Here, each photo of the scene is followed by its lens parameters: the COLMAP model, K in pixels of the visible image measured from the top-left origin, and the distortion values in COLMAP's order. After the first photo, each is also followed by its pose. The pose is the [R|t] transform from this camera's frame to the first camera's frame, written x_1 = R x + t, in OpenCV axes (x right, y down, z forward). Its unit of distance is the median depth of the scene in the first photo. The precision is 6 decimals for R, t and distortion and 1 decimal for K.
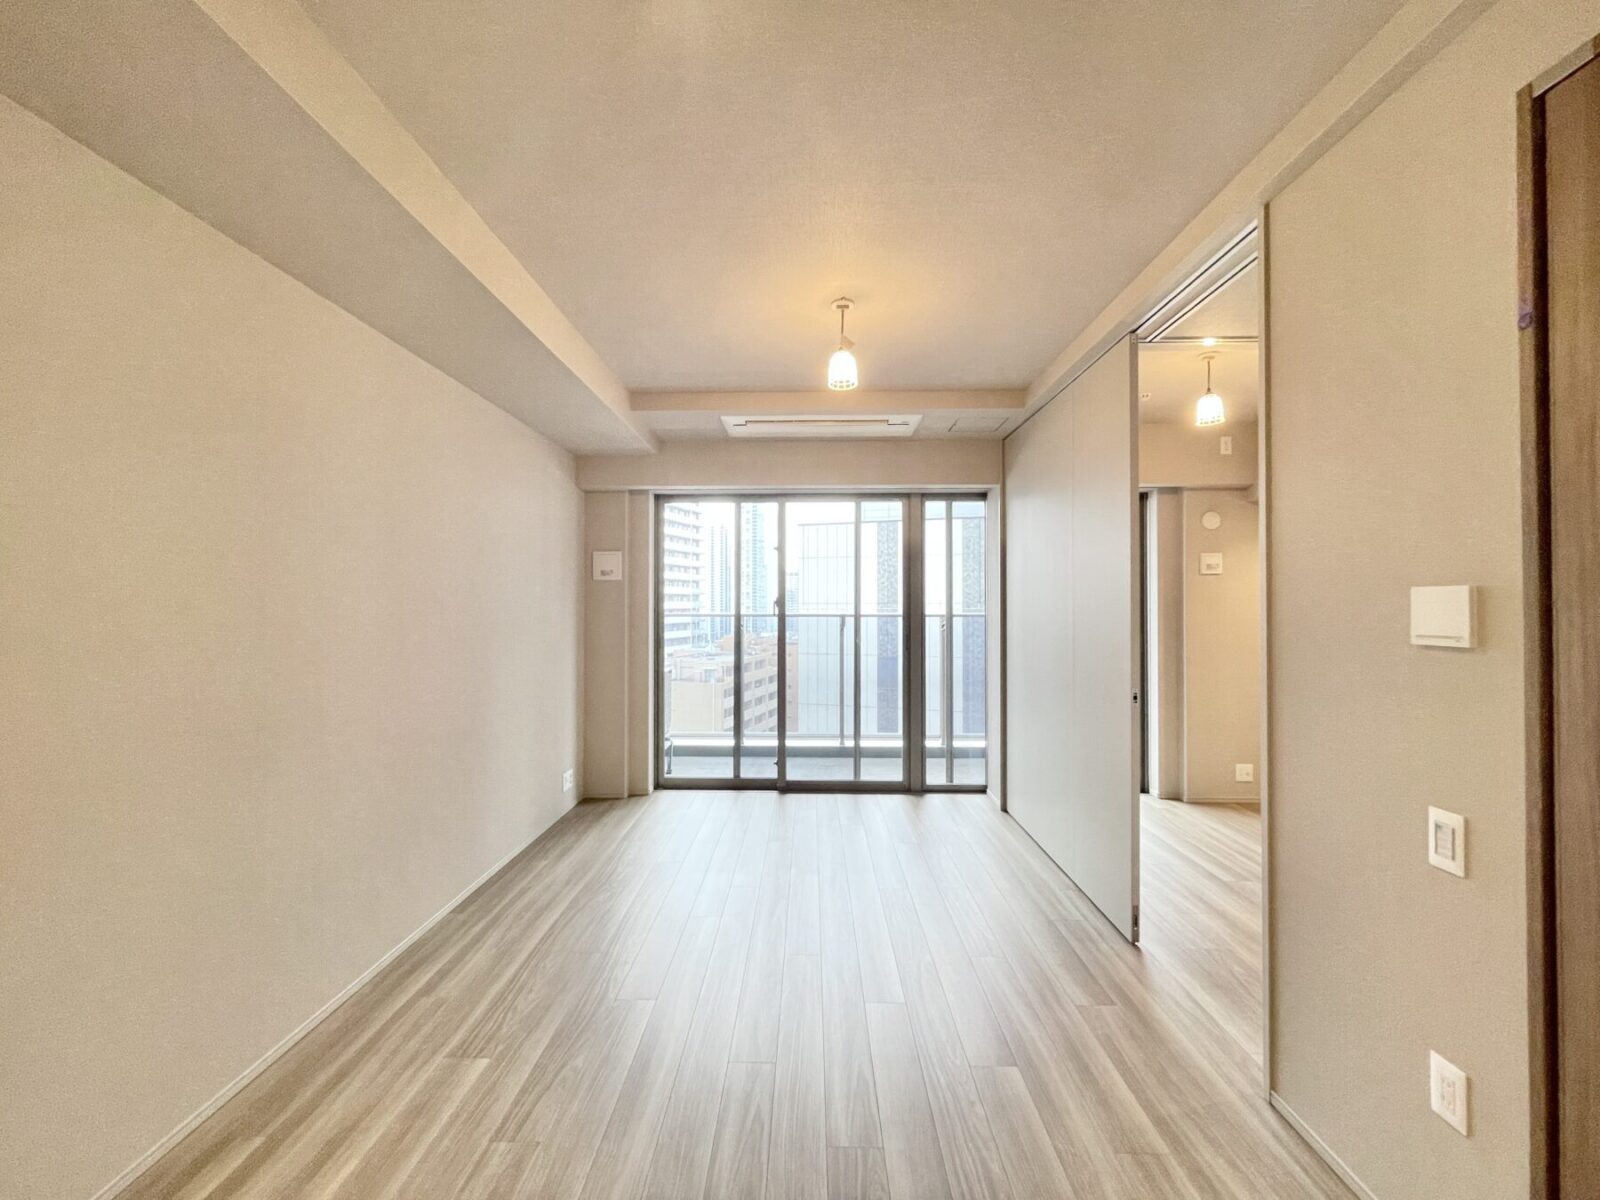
lens RADIAL K [[645.7, 0, 794.4], [0, 645.7, 597.0], [0, 0, 1]] dist [-0.001364, -0.000947]
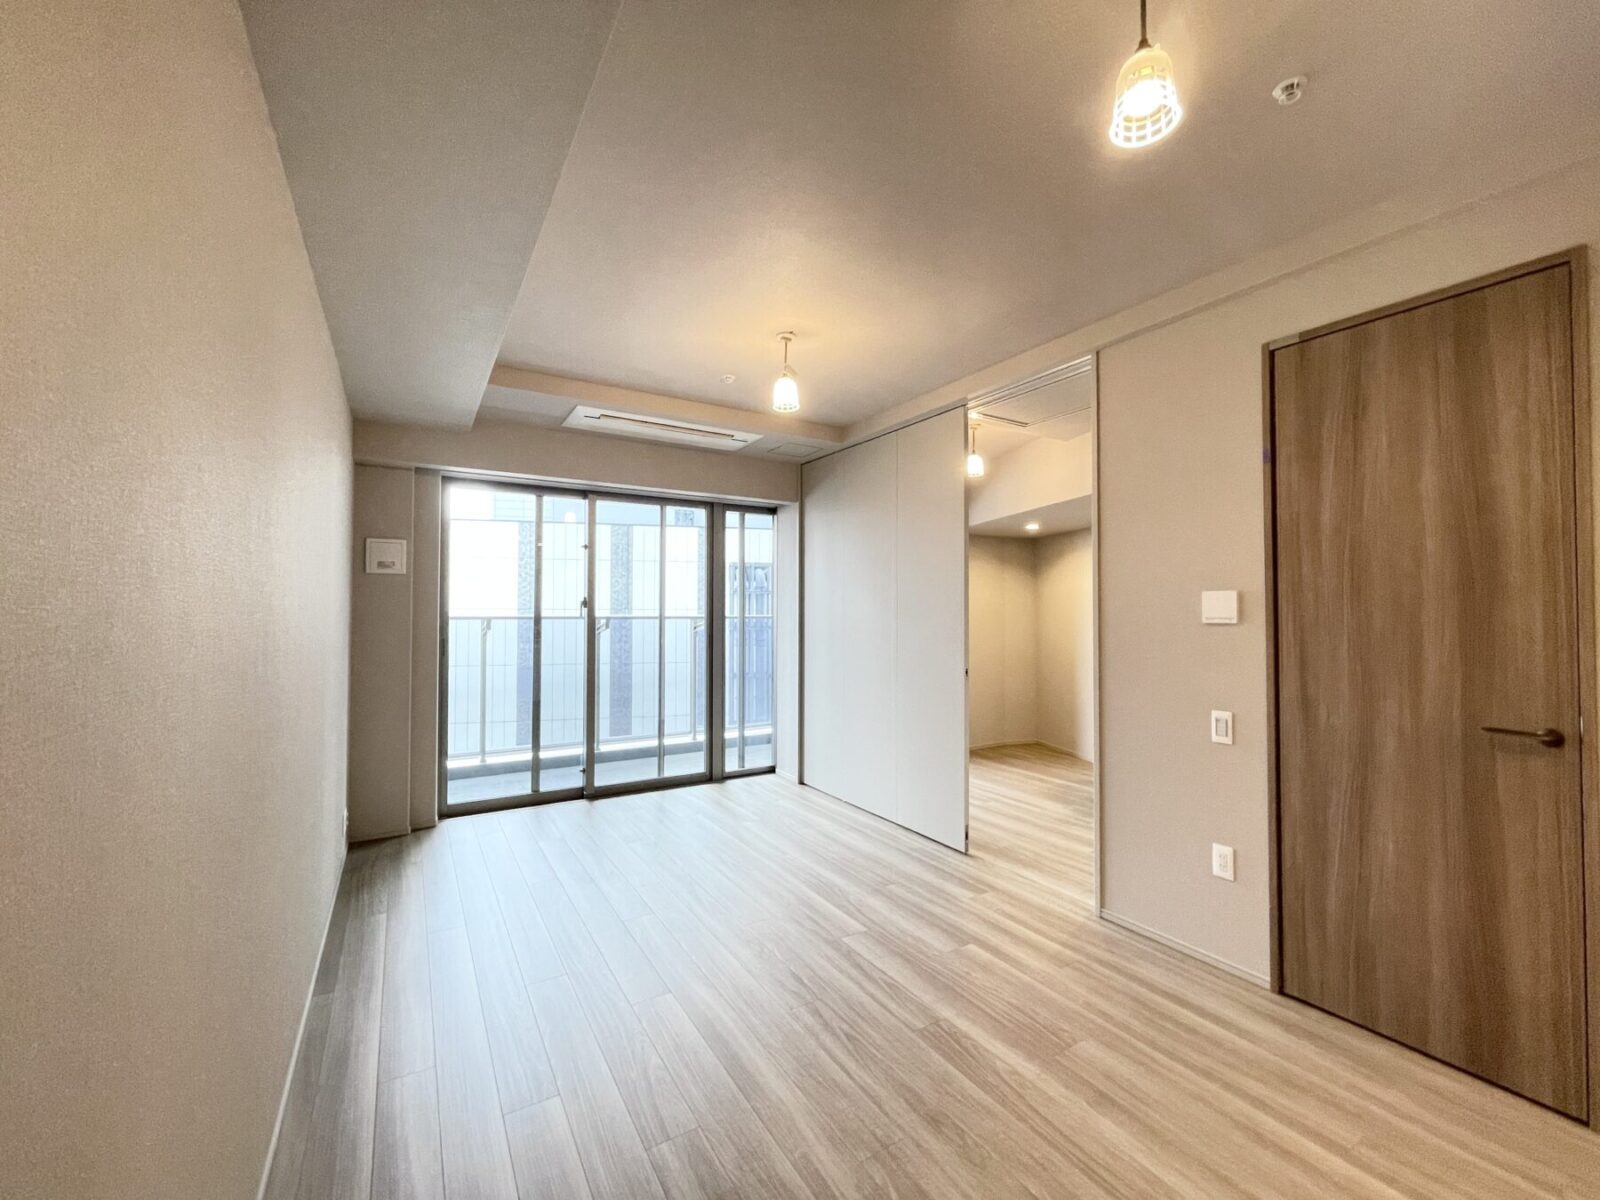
lens RADIAL K [[645.7, 0, 794.8], [0, 645.7, 597.4], [0, 0, 1]] dist [-0.001364, -0.000947]
pose [[0.843262, 0.014267, 0.537313, -0.291680], [-0.008949, 0.999882, -0.012504, 0.009853], [-0.537428, 0.005736, 0.843290, 0.023059]]
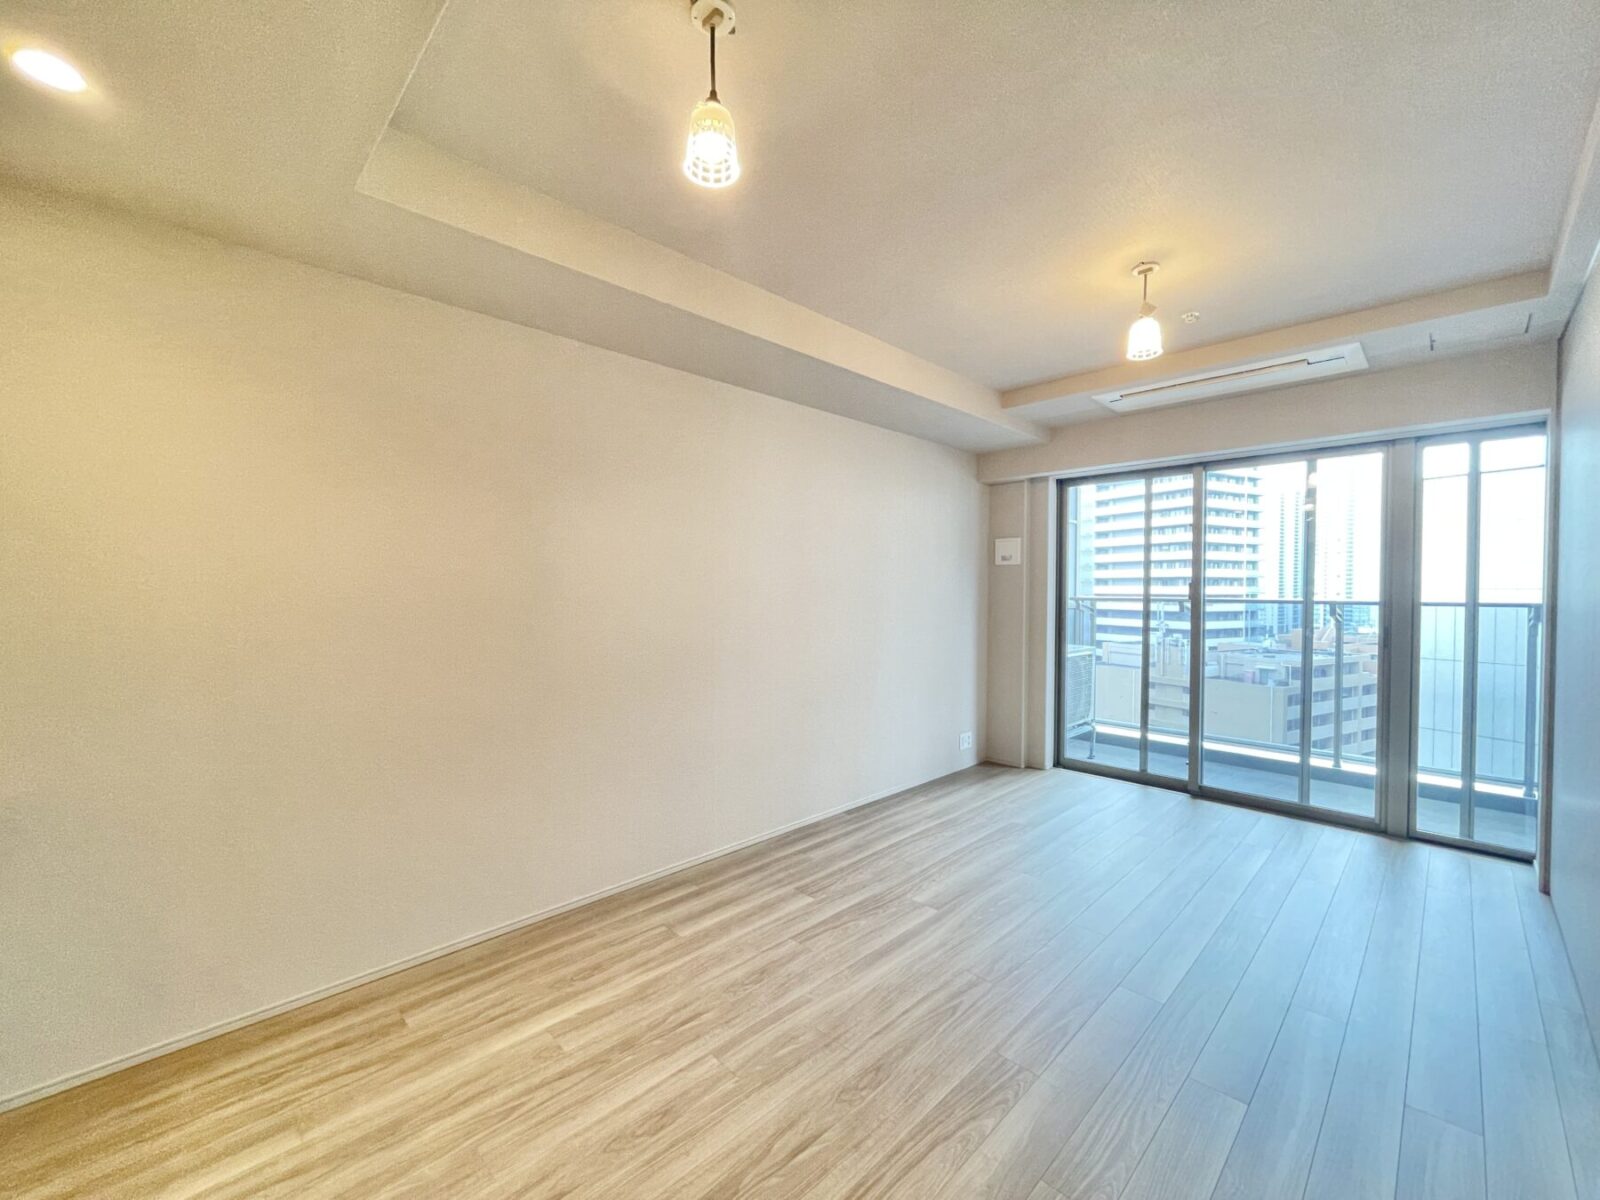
lens RADIAL K [[645.7, 0, 797.2], [0, 645.7, 597.7], [0, 0, 1]] dist [-0.001364, -0.000947]
pose [[0.717384, 0.013682, -0.696543, 0.211466], [0.003585, 0.999721, 0.023330, 0.002271], [0.696668, -0.019234, 0.717135, -0.022884]]
